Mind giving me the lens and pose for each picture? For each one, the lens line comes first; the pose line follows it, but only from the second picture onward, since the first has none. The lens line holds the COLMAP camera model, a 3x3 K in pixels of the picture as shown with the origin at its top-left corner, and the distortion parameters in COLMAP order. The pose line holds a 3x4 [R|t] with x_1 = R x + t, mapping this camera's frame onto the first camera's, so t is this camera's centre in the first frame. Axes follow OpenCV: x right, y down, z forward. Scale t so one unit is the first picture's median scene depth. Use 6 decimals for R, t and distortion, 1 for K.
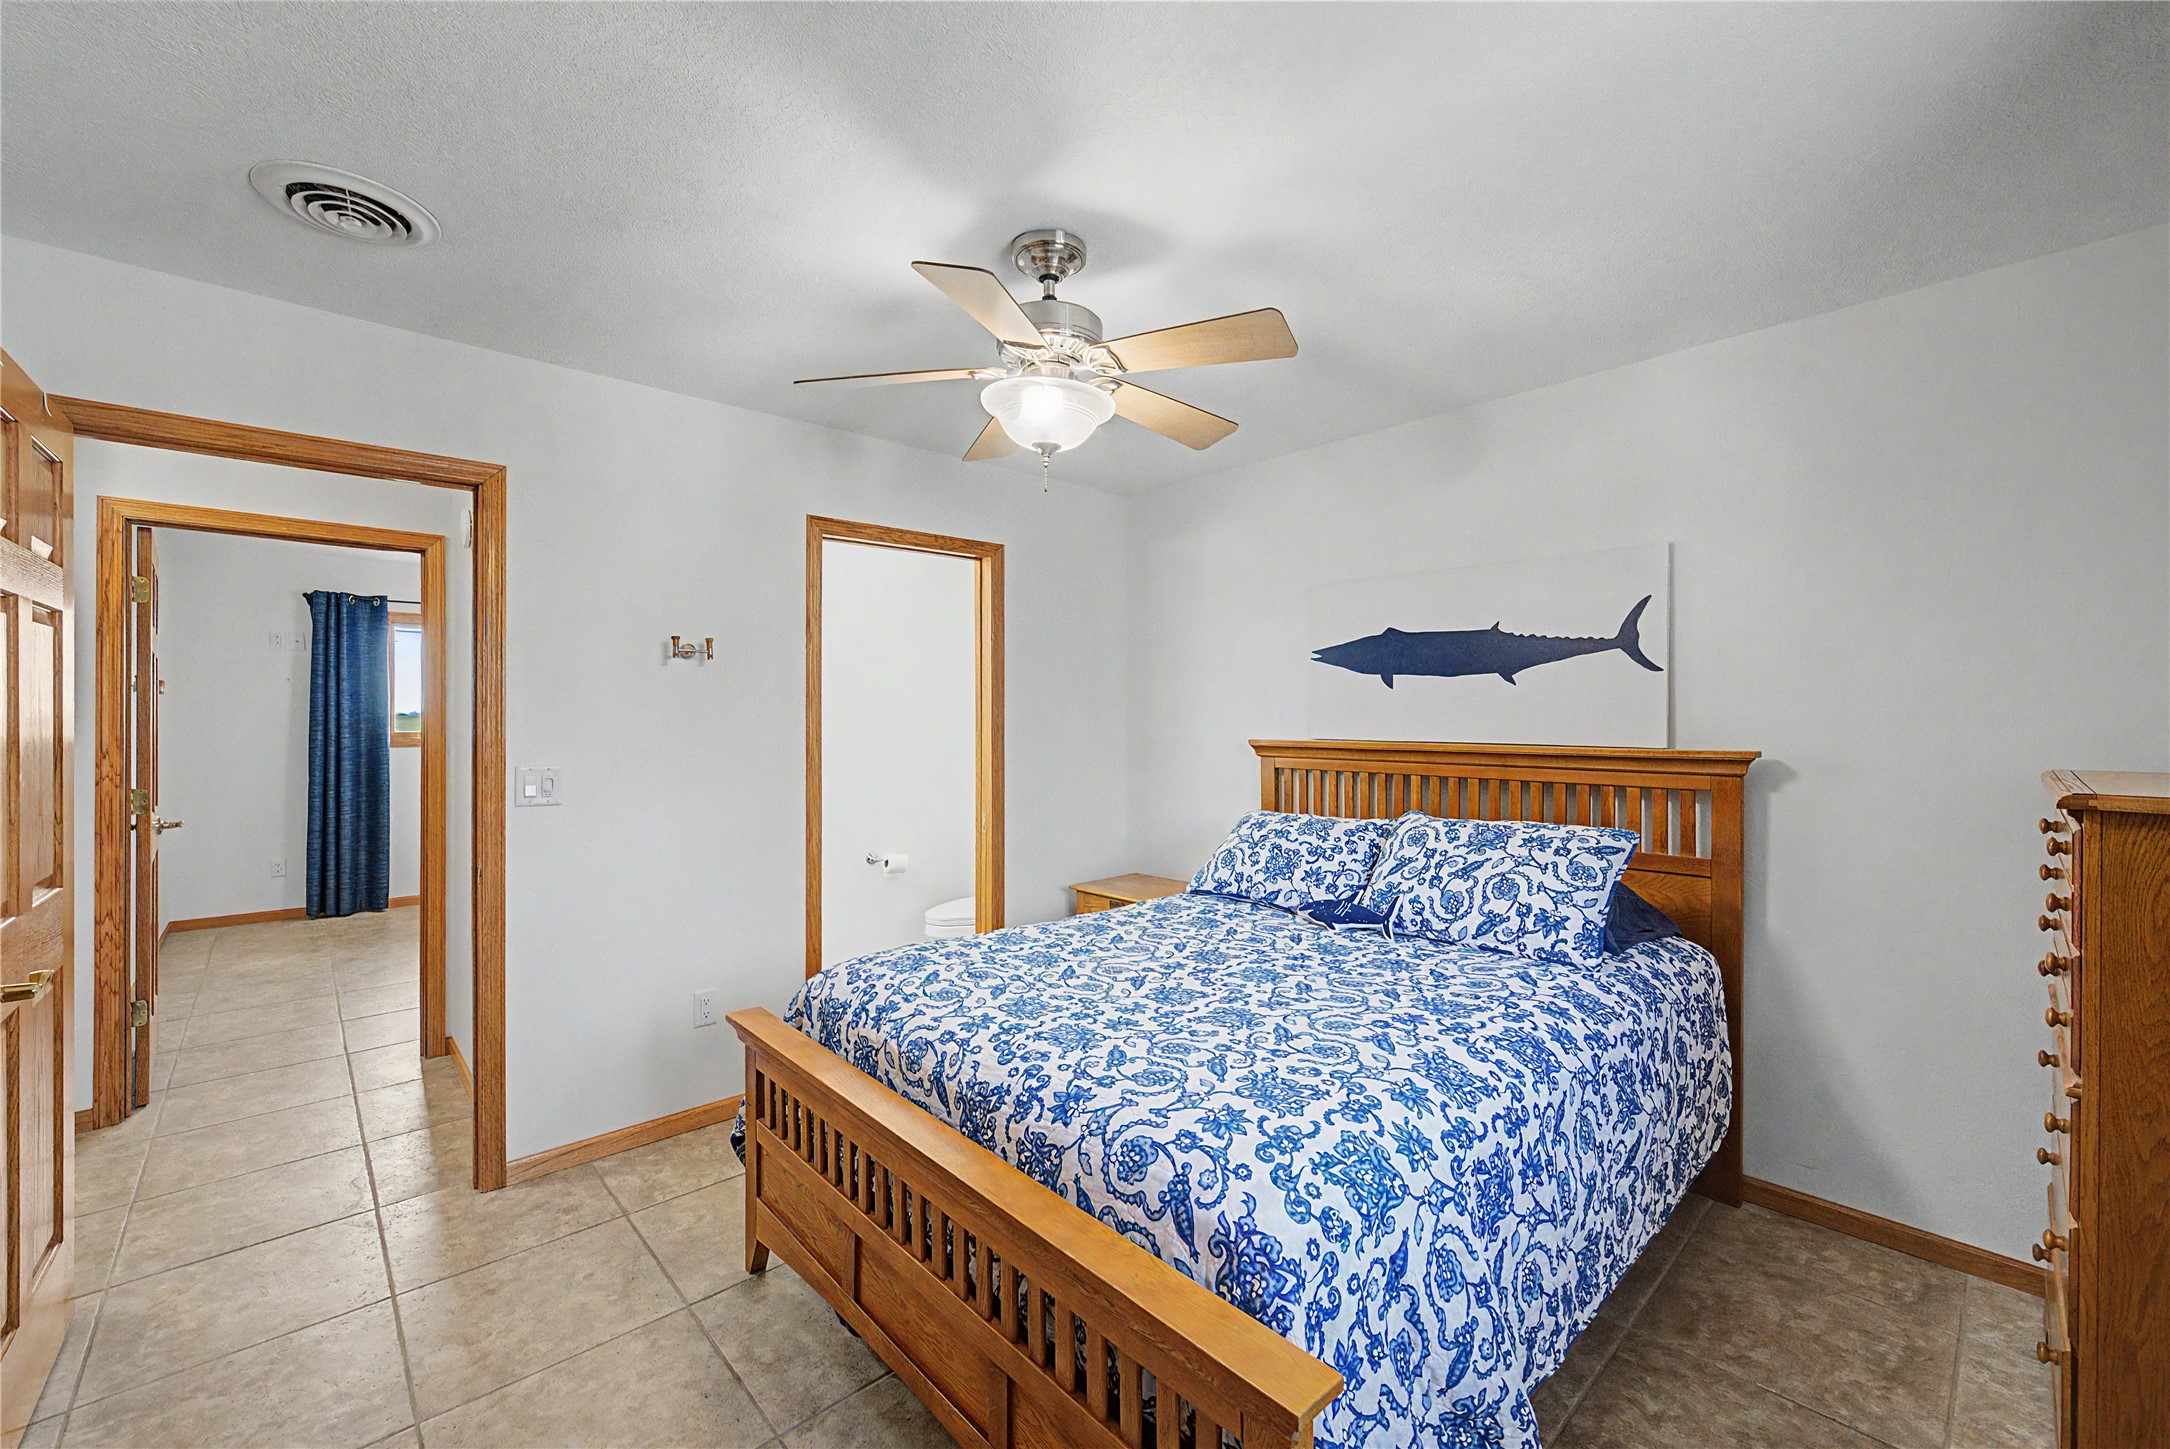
lens RADIAL K [[849.3, 0, 1083.9], [0, 849.3, 718.6], [0, 0, 1]] dist [-0.000065, 0.000408]
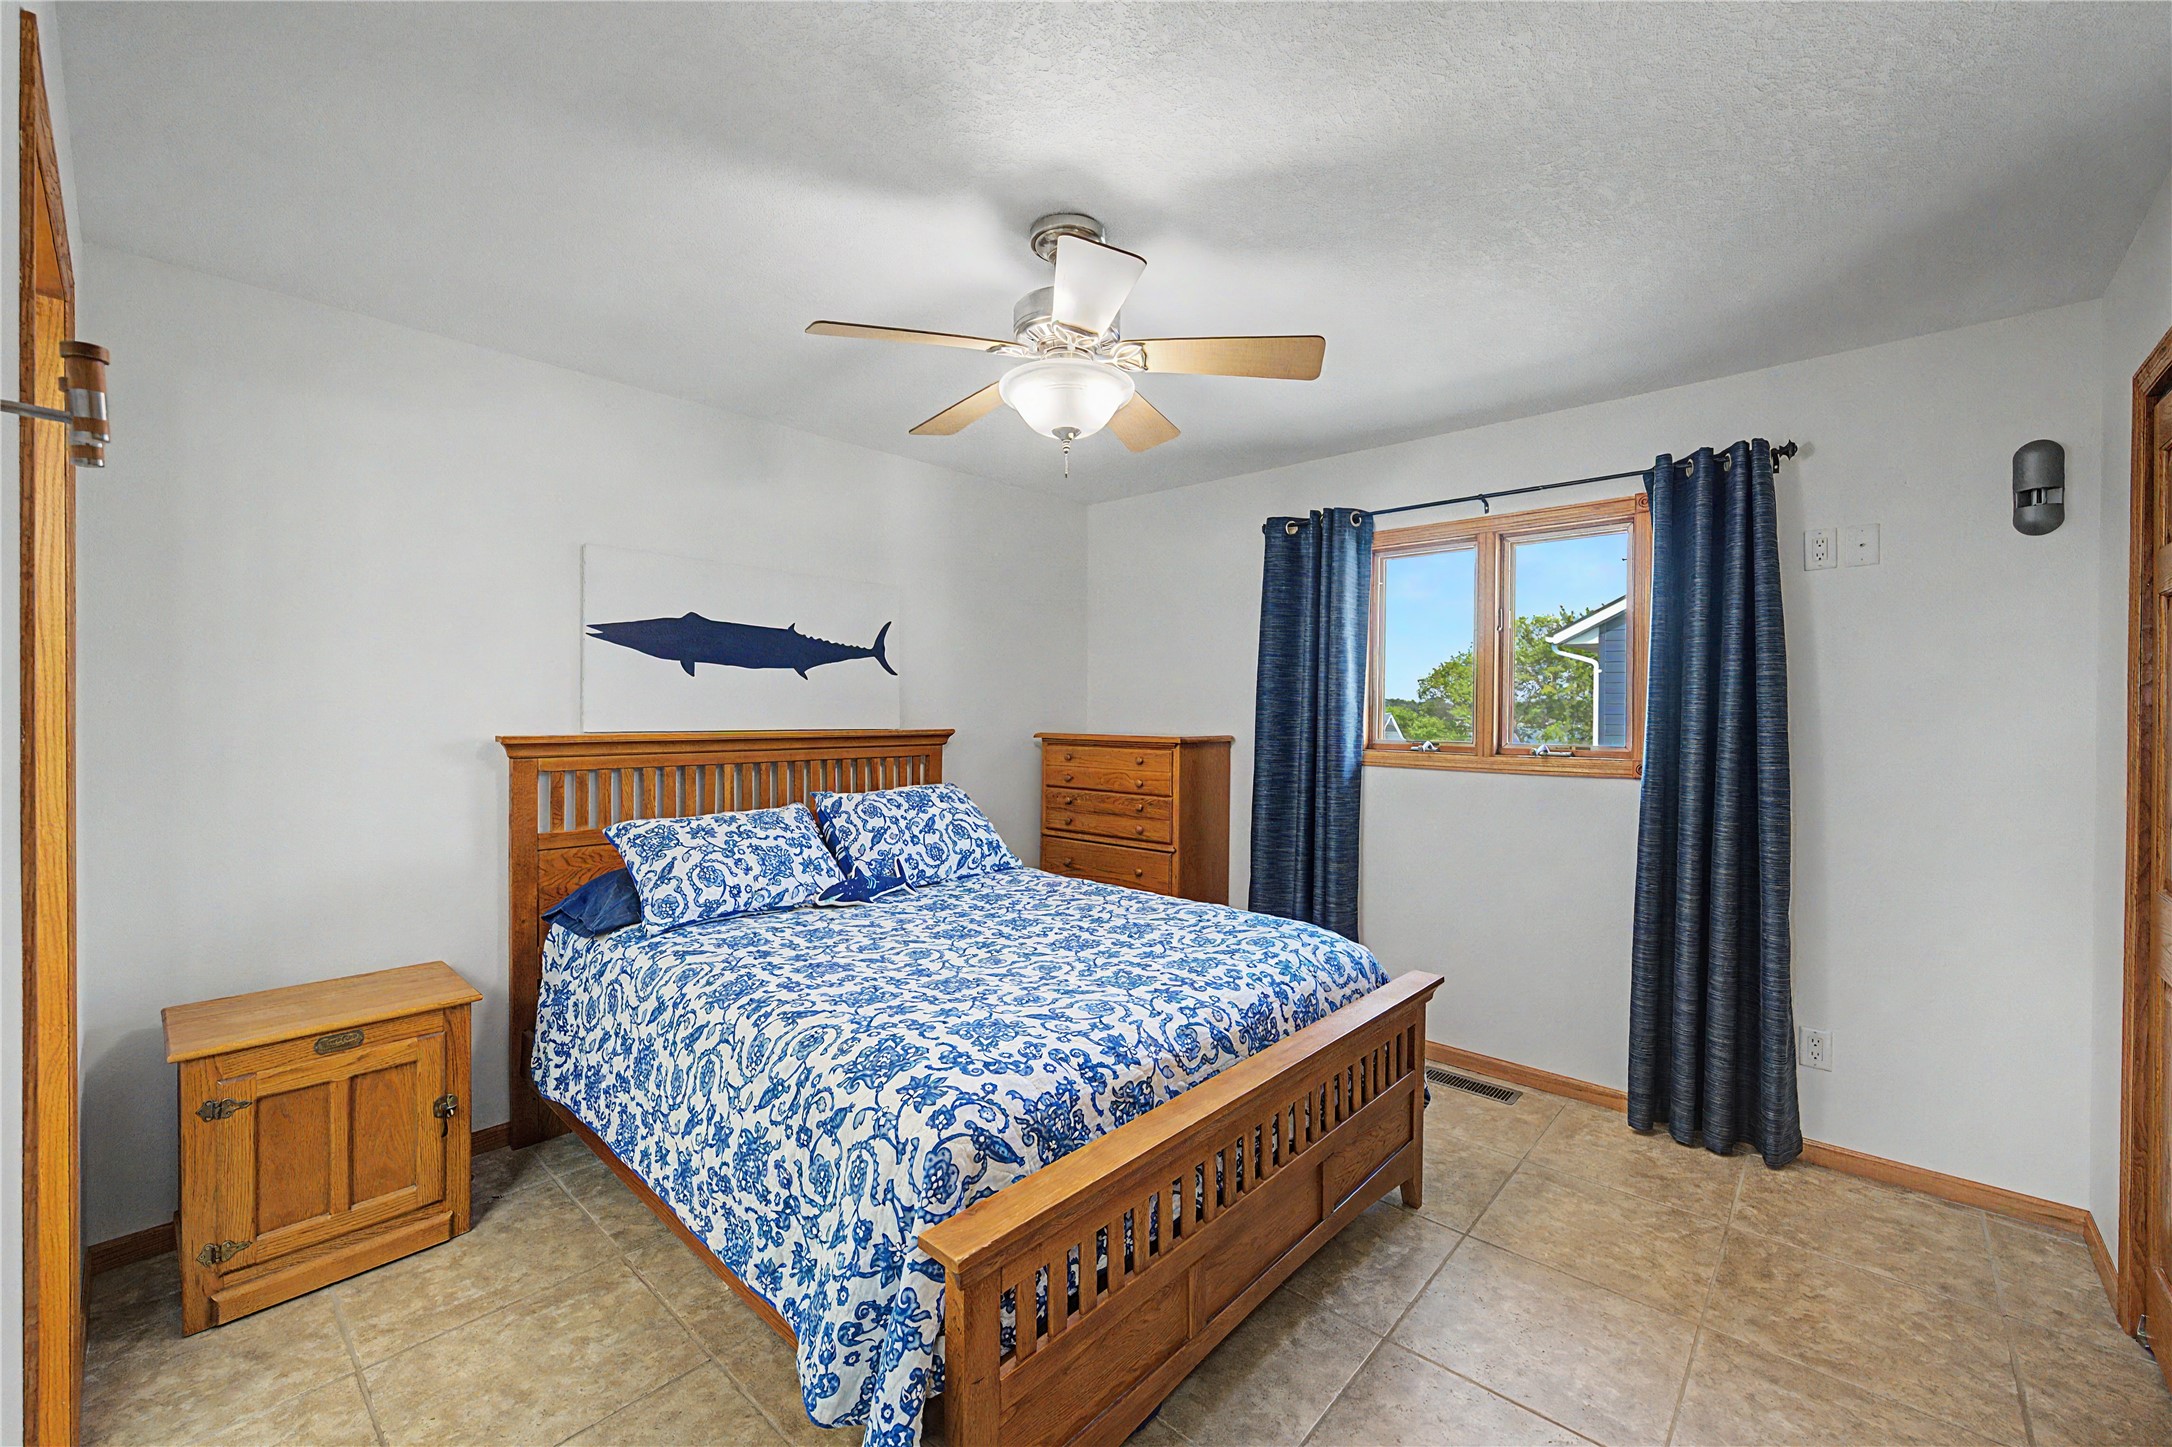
lens RADIAL K [[850.1, 0, 1084.9], [0, 850.1, 717.6], [0, 0, 1]] dist [-0.000065, 0.000408]
pose [[-0.068008, -0.007736, 0.997655, -0.841296], [-0.001269, 0.999970, 0.007667, 0.004482], [-0.997684, -0.000744, -0.068016, 0.845790]]
